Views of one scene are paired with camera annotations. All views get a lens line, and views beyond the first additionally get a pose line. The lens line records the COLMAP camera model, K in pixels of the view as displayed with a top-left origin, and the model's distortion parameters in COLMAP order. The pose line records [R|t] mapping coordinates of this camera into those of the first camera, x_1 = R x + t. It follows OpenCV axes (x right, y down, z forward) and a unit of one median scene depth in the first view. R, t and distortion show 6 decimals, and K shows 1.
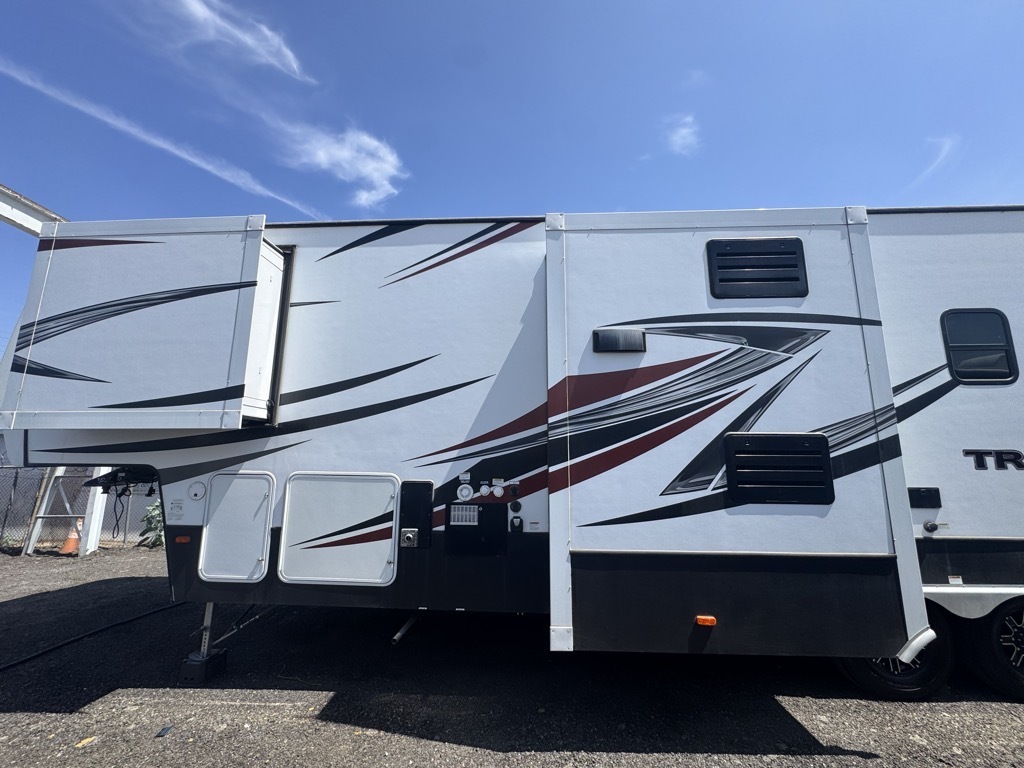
lens RADIAL K [[406.5, 0, 514.3], [0, 406.5, 385.7], [0, 0, 1]] dist [0.000635, -0.000488]
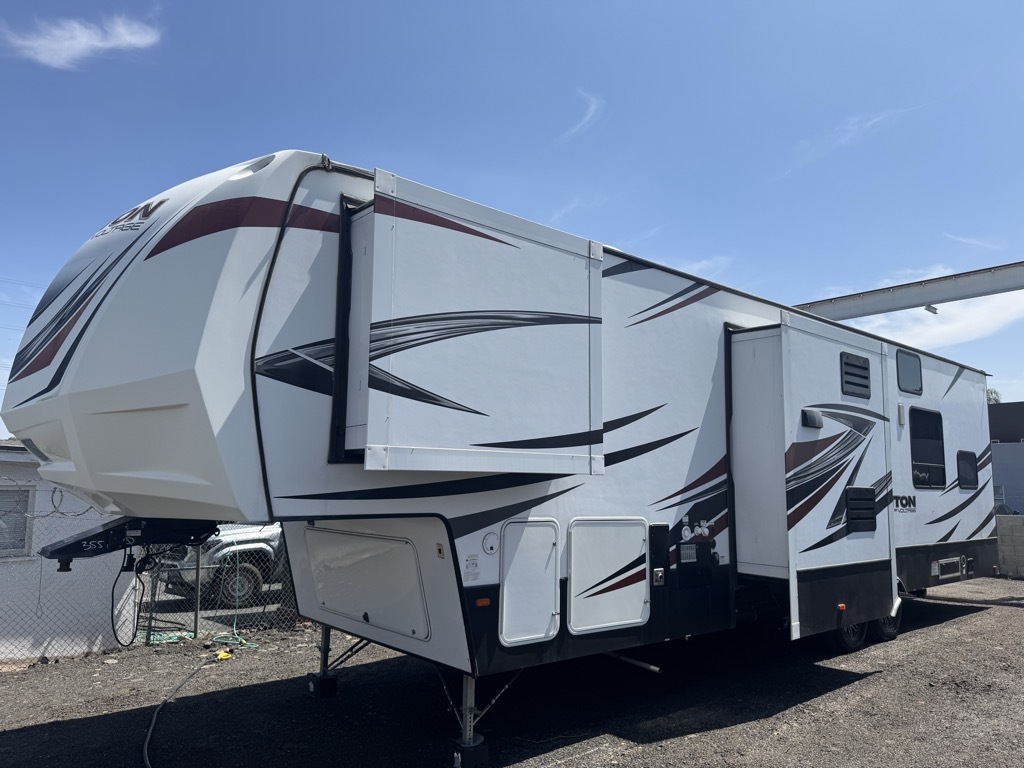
lens RADIAL K [[720.3, 0, 503.1], [0, 720.3, 382.6], [0, 0, 1]] dist [0.062764, -0.070101]
pose [[0.726366, 0.102911, 0.679560, -1.890131], [-0.132455, 0.991152, -0.008519, -0.063155], [-0.674425, -0.083824, 0.733570, -0.082817]]
